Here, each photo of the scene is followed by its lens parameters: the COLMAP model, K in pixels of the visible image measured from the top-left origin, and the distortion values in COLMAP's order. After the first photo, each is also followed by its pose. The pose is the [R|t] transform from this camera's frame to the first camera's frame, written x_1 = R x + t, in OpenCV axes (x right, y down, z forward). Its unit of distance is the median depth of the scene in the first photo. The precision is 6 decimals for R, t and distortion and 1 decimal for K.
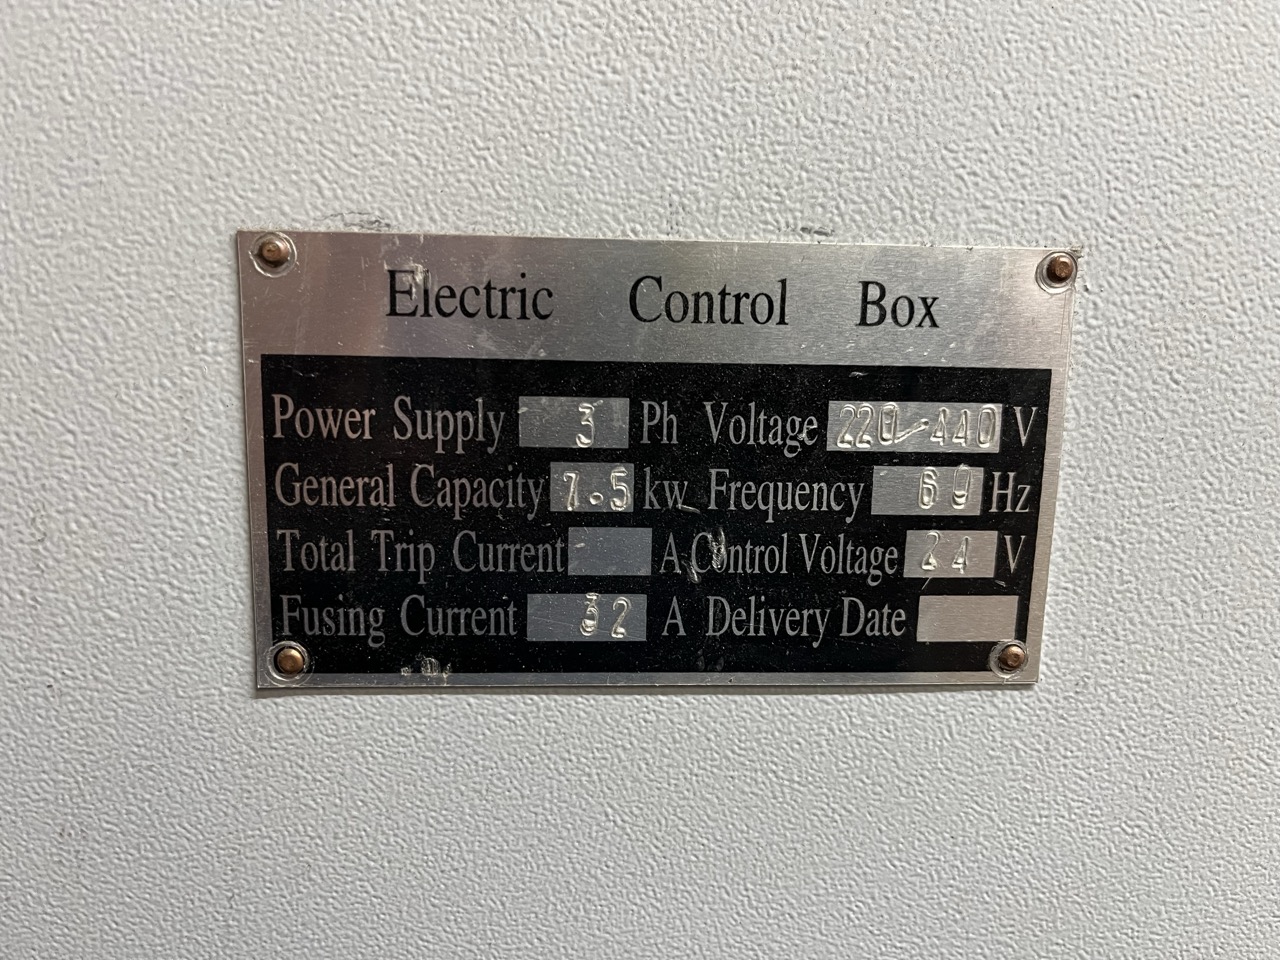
lens RADIAL K [[962.8, 0, 640.0], [0, 962.8, 480.0], [0, 0, 1]] dist [0.054984, -0.080268]
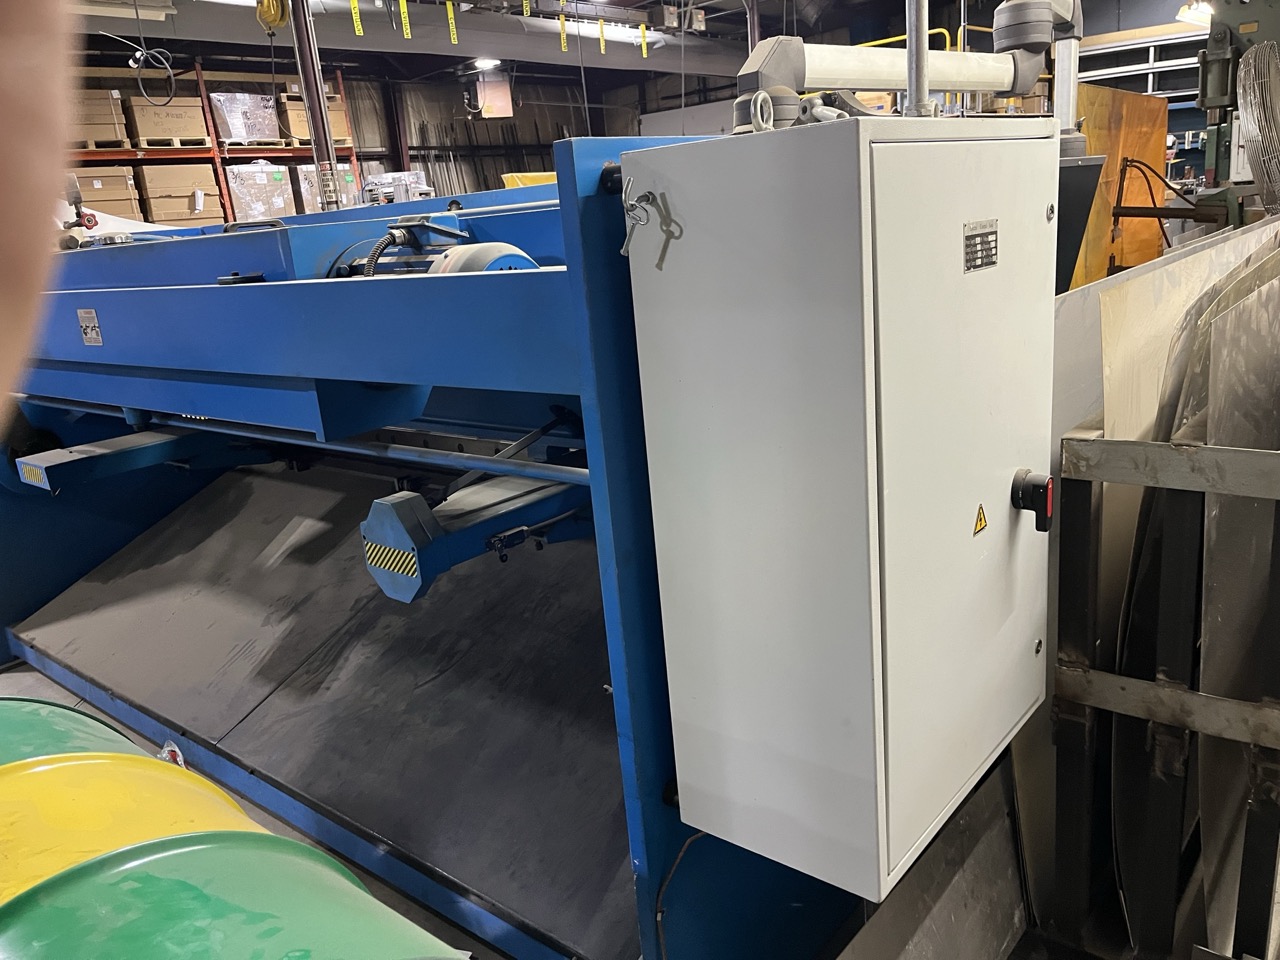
lens RADIAL K [[962.8, 0, 640.0], [0, 962.8, 480.0], [0, 0, 1]] dist [0.054984, -0.080268]
pose [[0.689377, -0.272935, 0.671019, -9.100818], [0.224311, 0.961206, 0.160521, -0.070114], [-0.688799, 0.039858, 0.723856, -3.414154]]
